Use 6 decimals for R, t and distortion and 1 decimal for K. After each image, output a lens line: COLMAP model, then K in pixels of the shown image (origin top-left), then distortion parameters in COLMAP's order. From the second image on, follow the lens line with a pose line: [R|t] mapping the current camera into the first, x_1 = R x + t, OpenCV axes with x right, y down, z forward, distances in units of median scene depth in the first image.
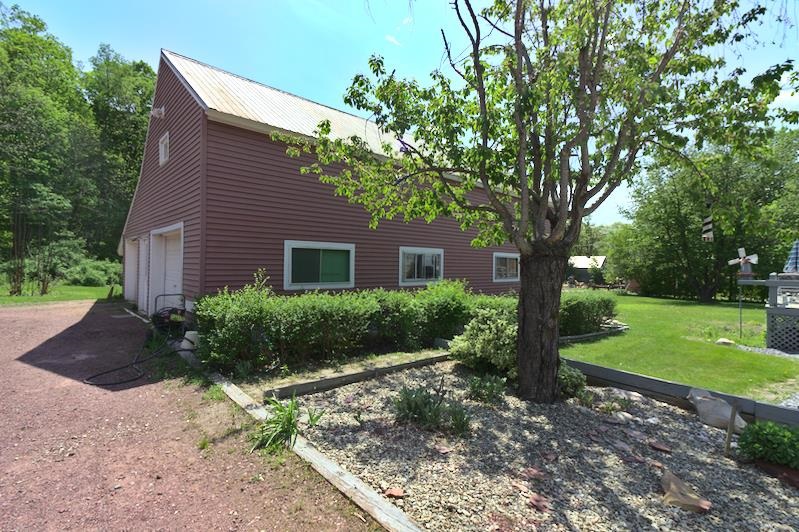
lens RADIAL K [[392.7, 0, 405.0], [0, 392.7, 262.0], [0, 0, 1]] dist [-0.021001, 0.017757]
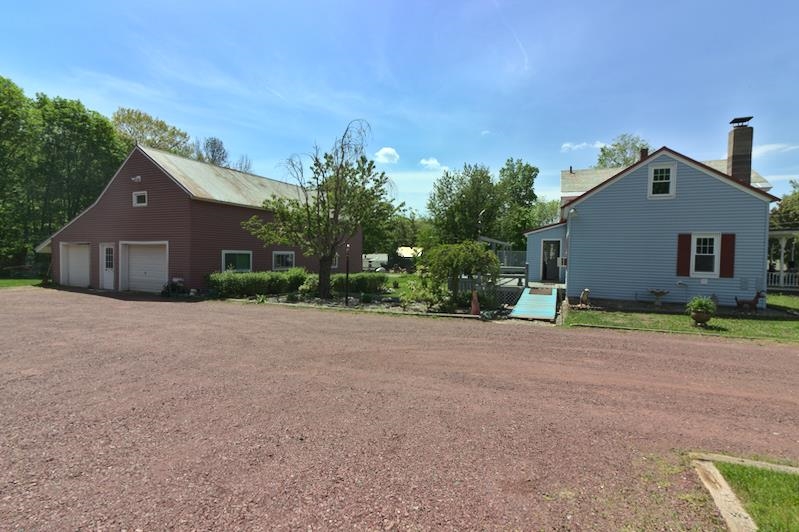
lens RADIAL K [[392.7, 0, 405.0], [0, 392.7, 262.0], [0, 0, 1]] dist [-0.021001, 0.017757]
pose [[0.925034, -0.006144, 0.379836, -0.187888], [-0.005454, 0.999551, 0.029451, -0.058849], [-0.379846, -0.029315, 0.924585, -1.439553]]
